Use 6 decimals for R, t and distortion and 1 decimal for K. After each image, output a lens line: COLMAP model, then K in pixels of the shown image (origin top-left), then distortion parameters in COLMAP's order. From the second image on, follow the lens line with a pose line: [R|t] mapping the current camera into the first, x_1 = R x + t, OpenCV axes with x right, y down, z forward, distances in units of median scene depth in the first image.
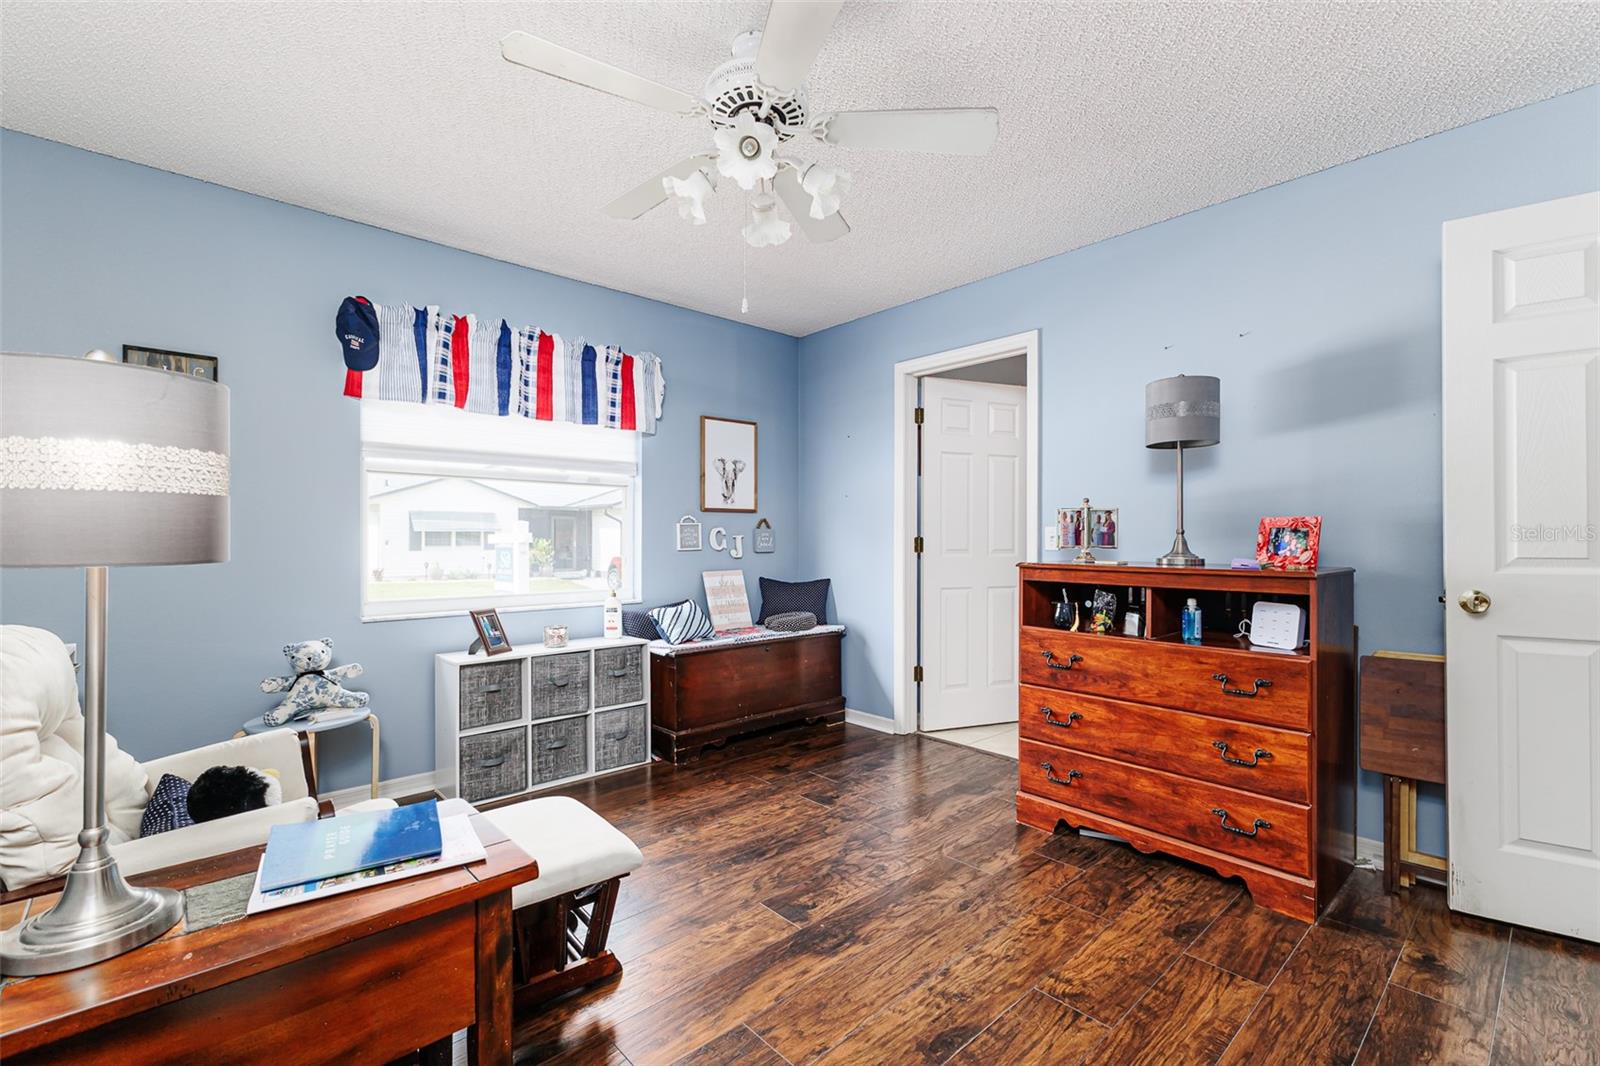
lens RADIAL K [[694.0, 0, 789.7], [0, 694.0, 534.2], [0, 0, 1]] dist [0.011253, -0.000786]
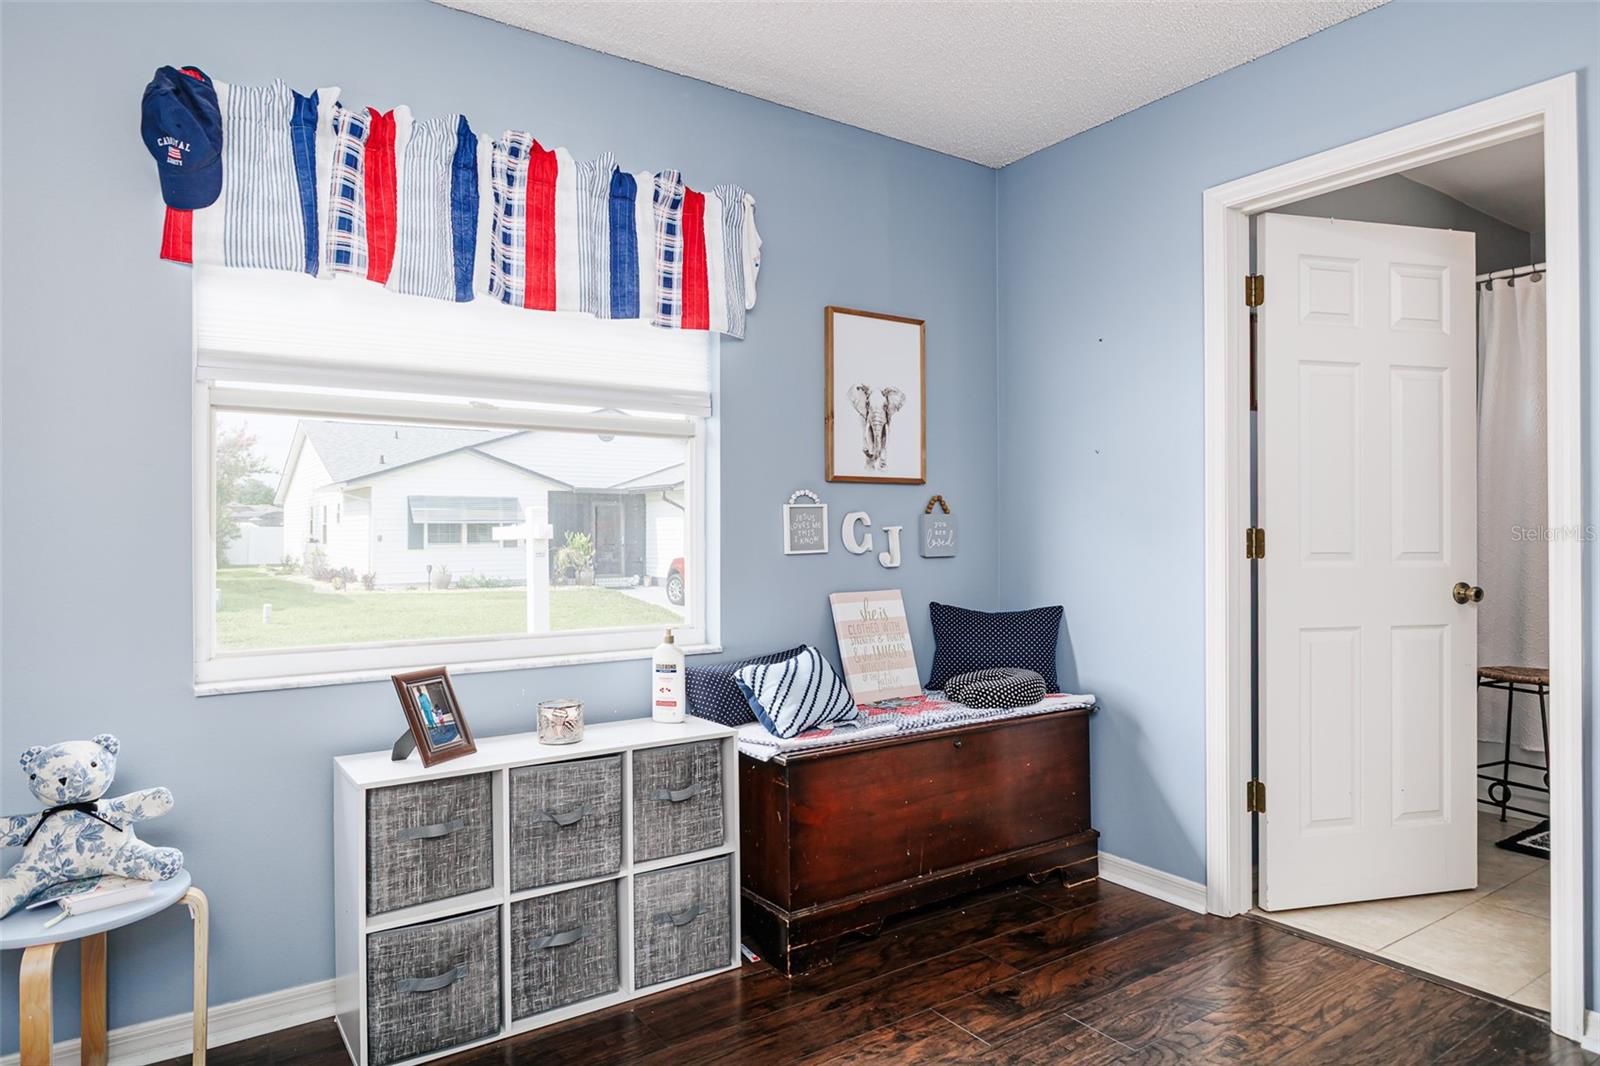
lens RADIAL K [[949.2, 0, 788.6], [0, 949.2, 525.2], [0, 0, 1]] dist [-0.001134, -0.005582]
pose [[0.991514, -0.004042, -0.129939, -0.072359], [0.003970, 0.999992, -0.000815, 0.001211], [0.129941, 0.000292, 0.991522, 0.308539]]
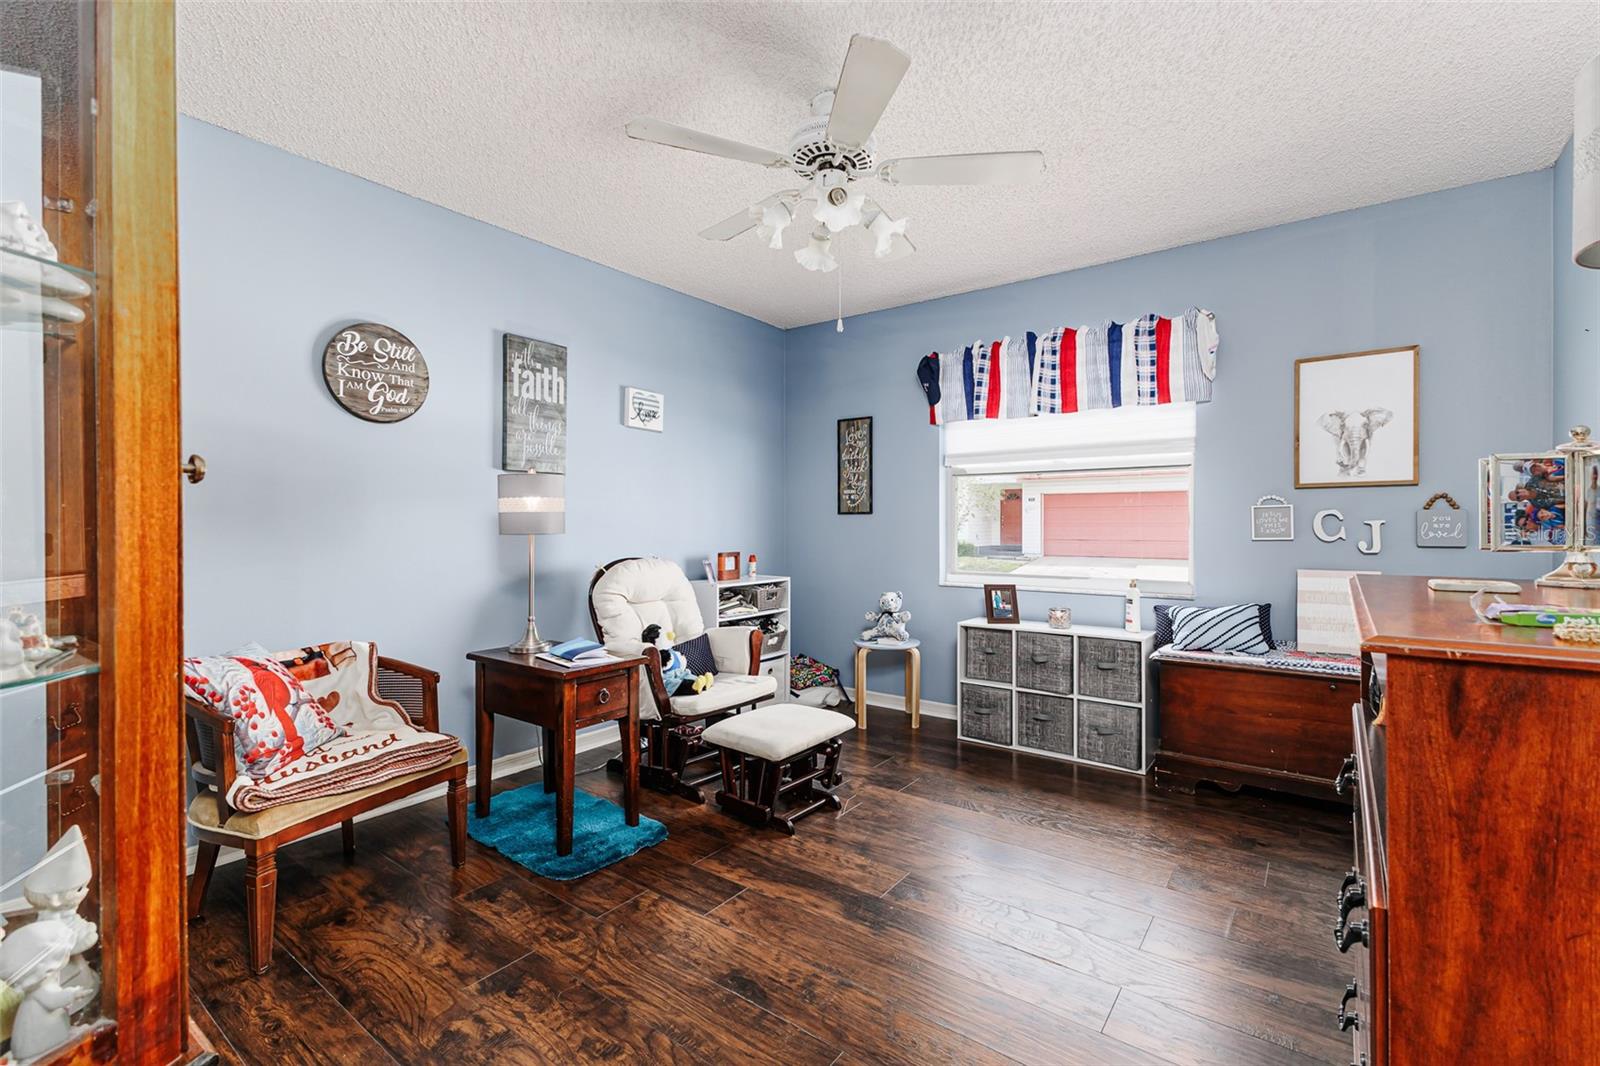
lens RADIAL K [[694.0, 0, 809.6], [0, 694.0, 527.1], [0, 0, 1]] dist [0.011253, -0.000786]
pose [[0.208072, 0.004182, -0.978105, 0.593551], [0.008529, 0.999945, 0.006090, -0.000925], [0.978076, -0.009610, 0.208025, 0.395318]]
